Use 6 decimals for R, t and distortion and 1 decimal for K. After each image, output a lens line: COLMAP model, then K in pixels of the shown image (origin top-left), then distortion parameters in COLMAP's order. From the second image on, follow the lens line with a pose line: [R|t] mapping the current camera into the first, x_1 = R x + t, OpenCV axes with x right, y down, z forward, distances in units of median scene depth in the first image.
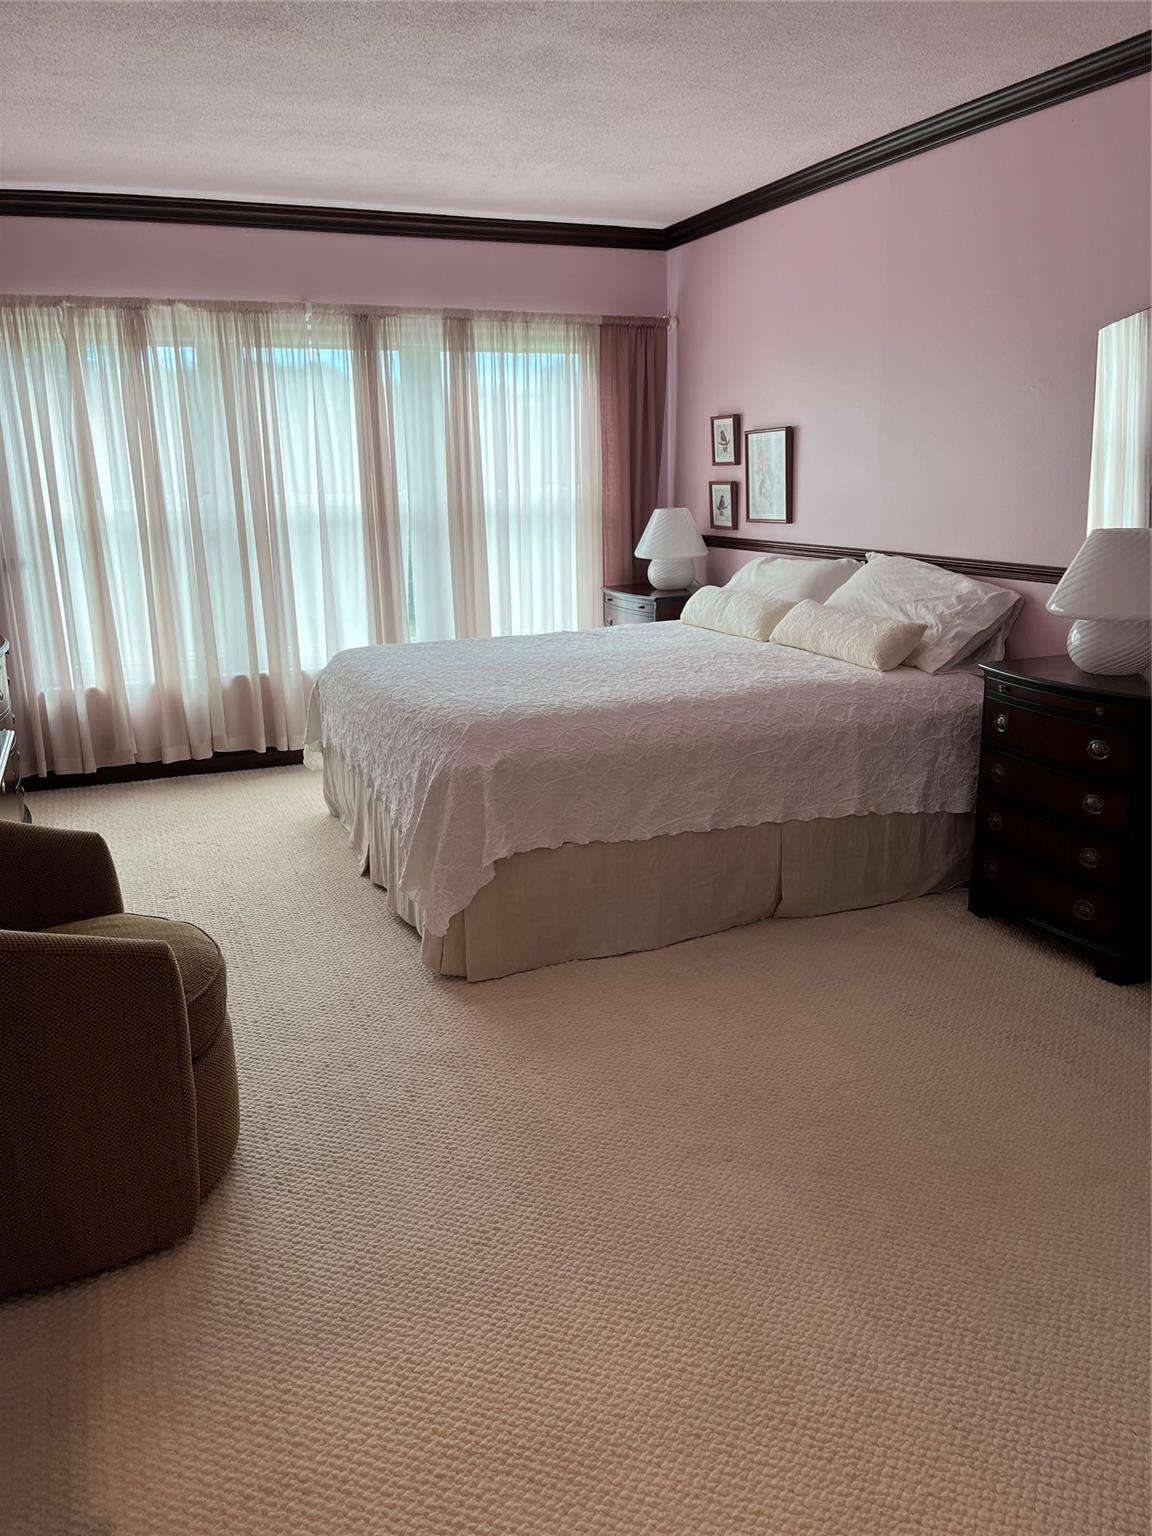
lens RADIAL K [[1173.3, 0, 563.9], [0, 1173.3, 772.5], [0, 0, 1]] dist [0.060835, -0.082137]
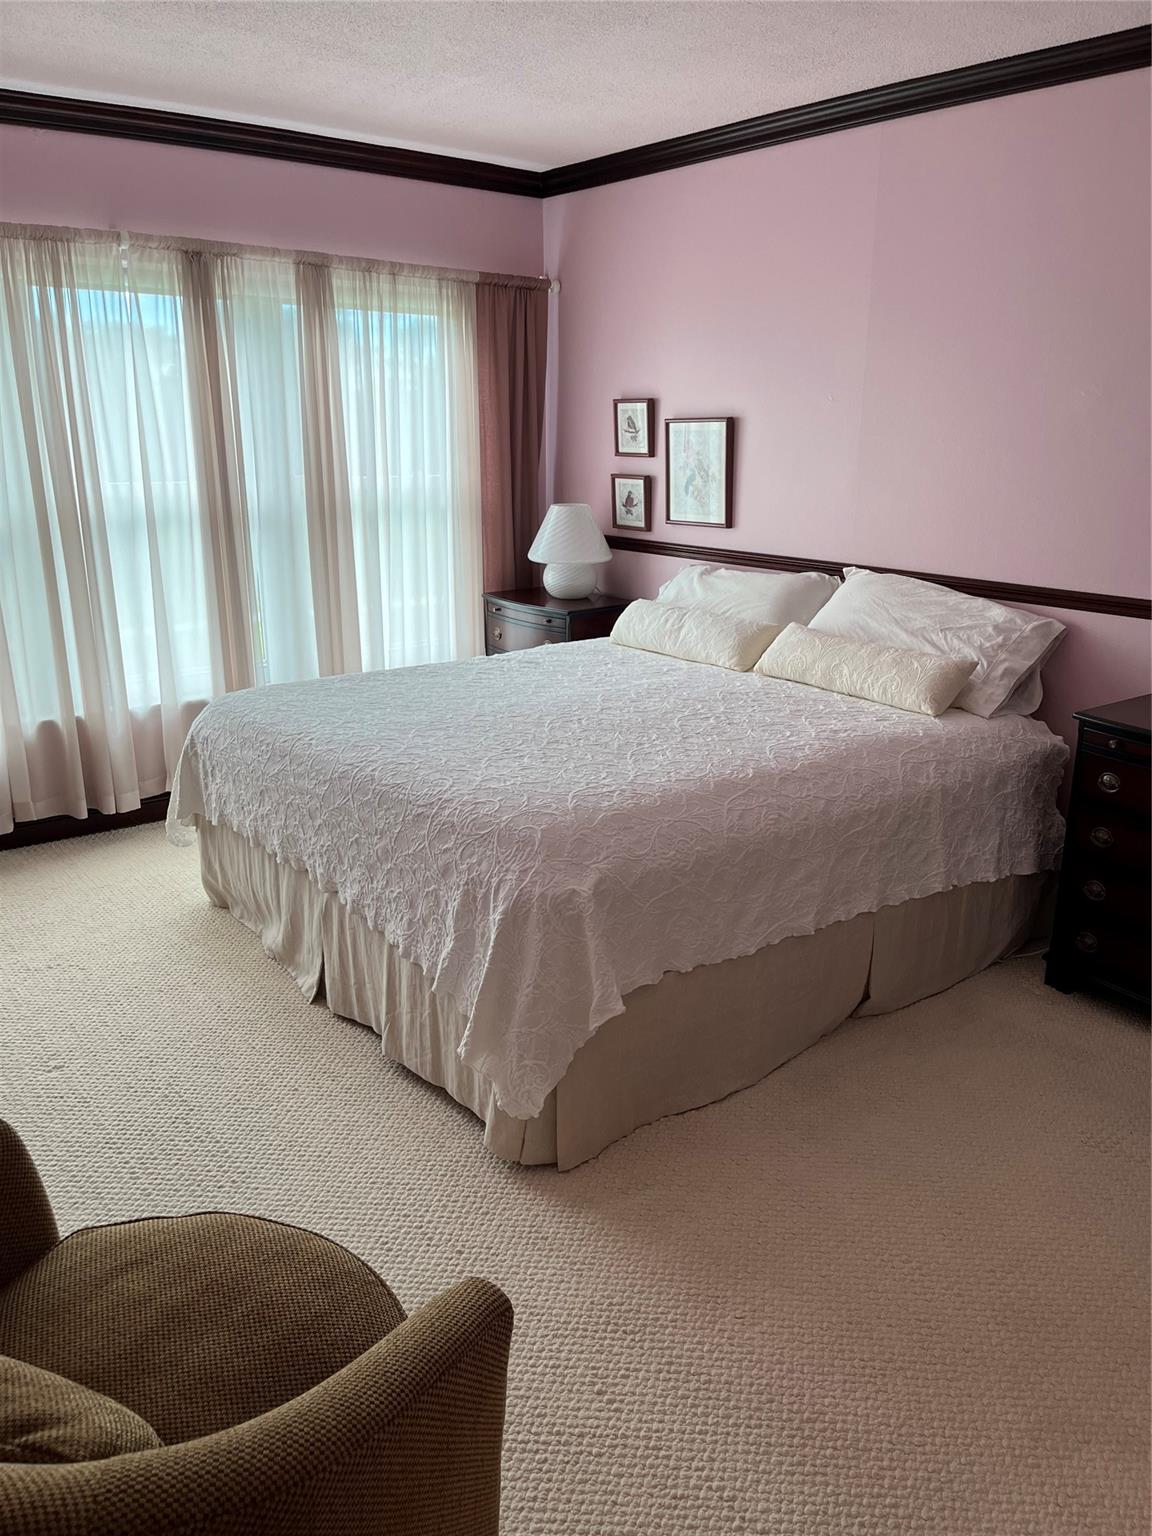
lens RADIAL K [[1170.8, 0, 579.8], [0, 1170.8, 780.2], [0, 0, 1]] dist [0.061778, -0.080963]
pose [[0.959178, -0.055875, 0.277228, -0.216222], [0.044557, 0.997902, 0.046965, -0.087850], [-0.279271, -0.032696, 0.959656, 0.229099]]
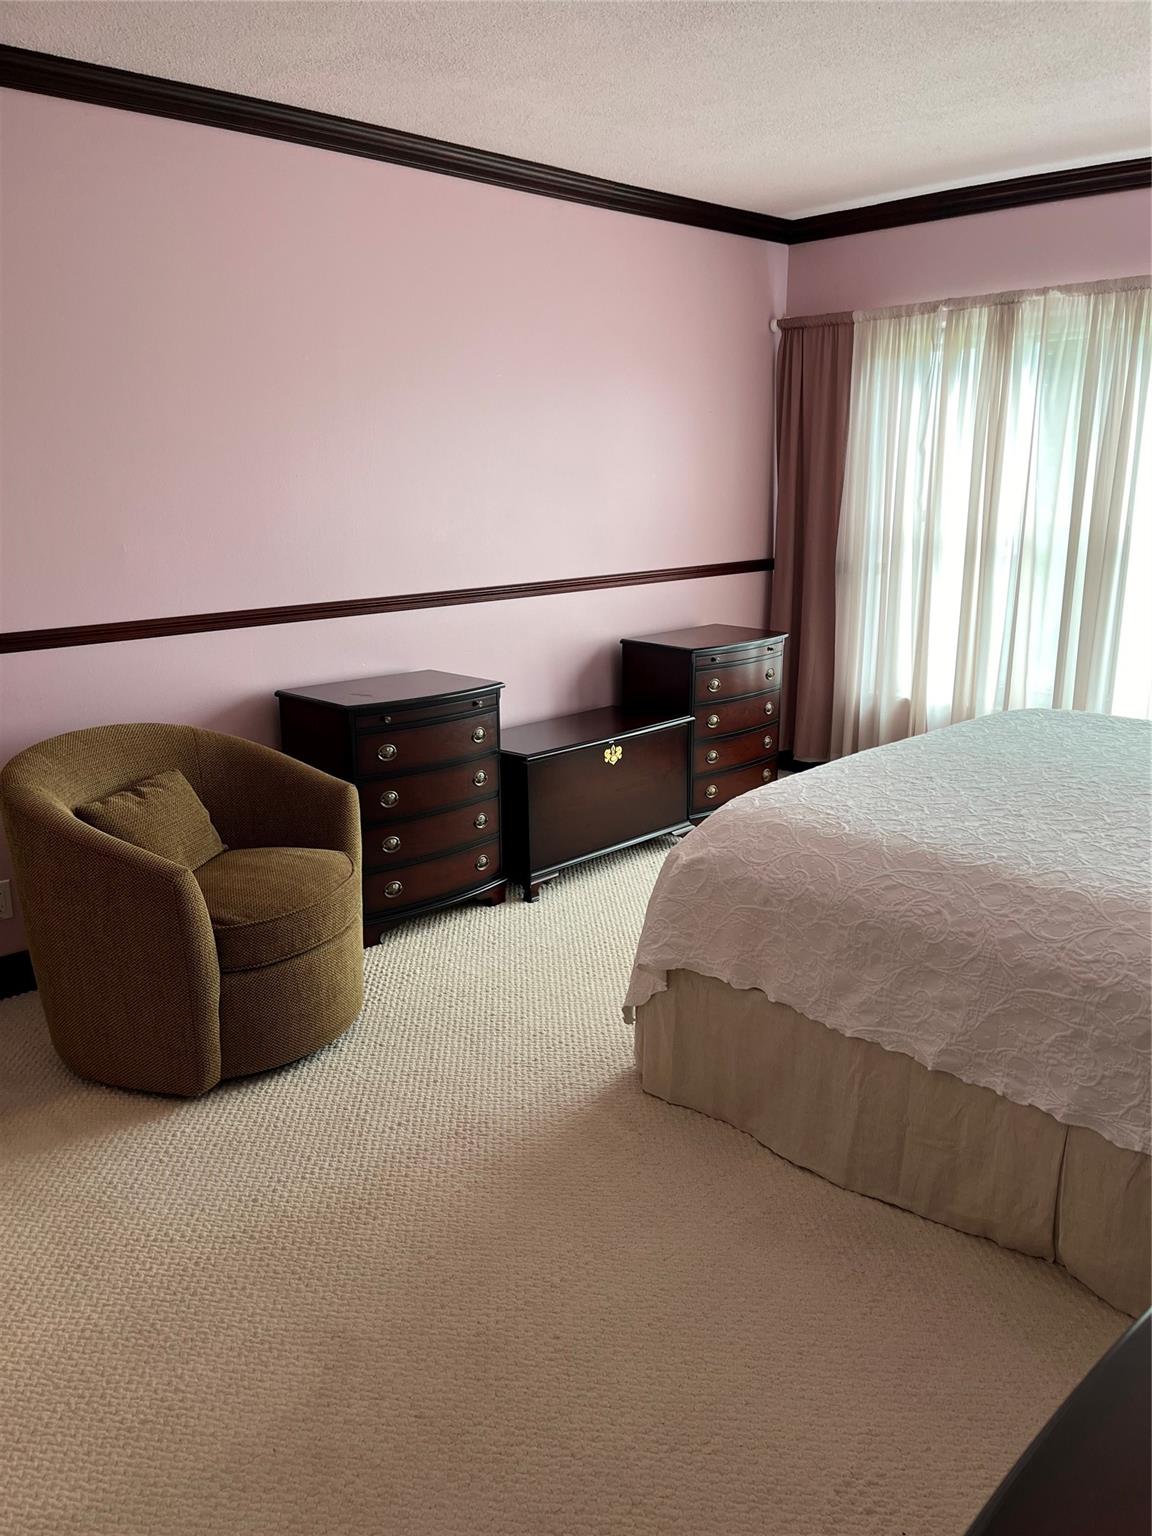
lens RADIAL K [[1151.9, 0, 581.8], [0, 1151.9, 790.9], [0, 0, 1]] dist [0.057584, -0.095324]
pose [[0.394976, 0.260096, -0.881104, 0.495440], [-0.225832, 0.957145, 0.181308, -0.148195], [0.890502, 0.127369, 0.436787, 0.452178]]
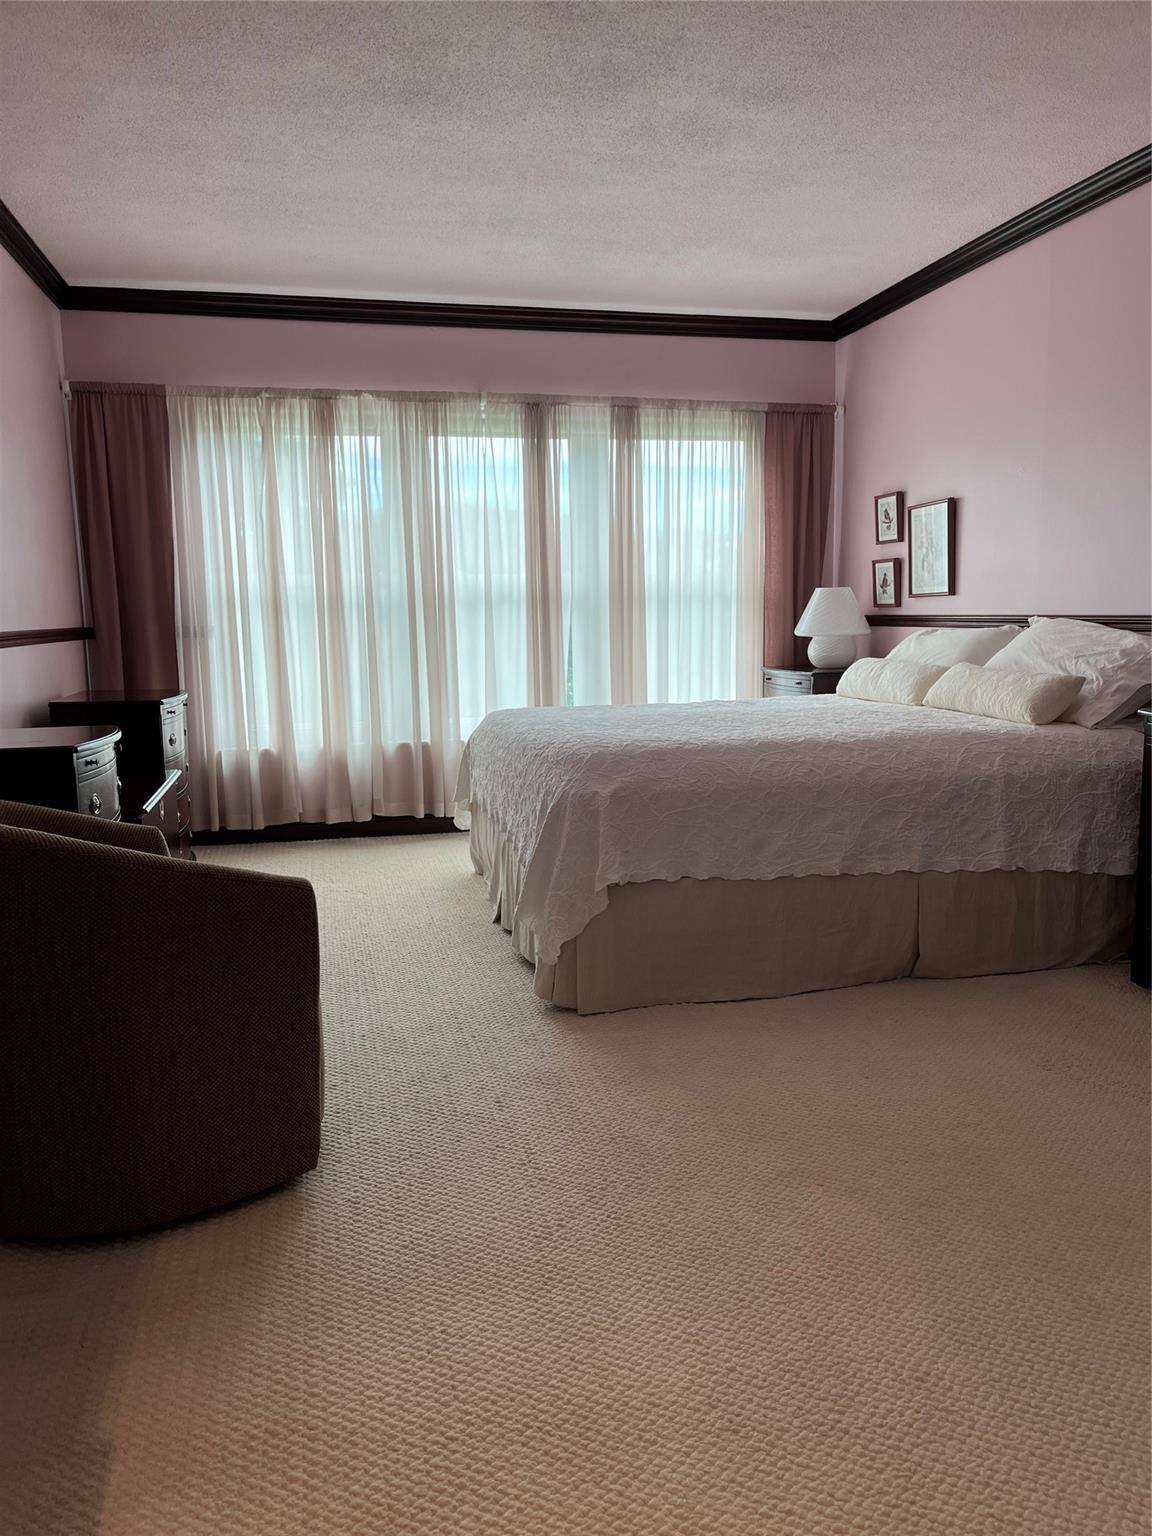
lens RADIAL K [[1172.3, 0, 583.4], [0, 1172.3, 786.1], [0, 0, 1]] dist [0.047712, -0.048599]
pose [[0.988324, 0.028054, -0.149759, 0.051752], [-0.043340, 0.994063, -0.099801, 0.071009], [0.146070, 0.105127, 0.983673, 0.017470]]
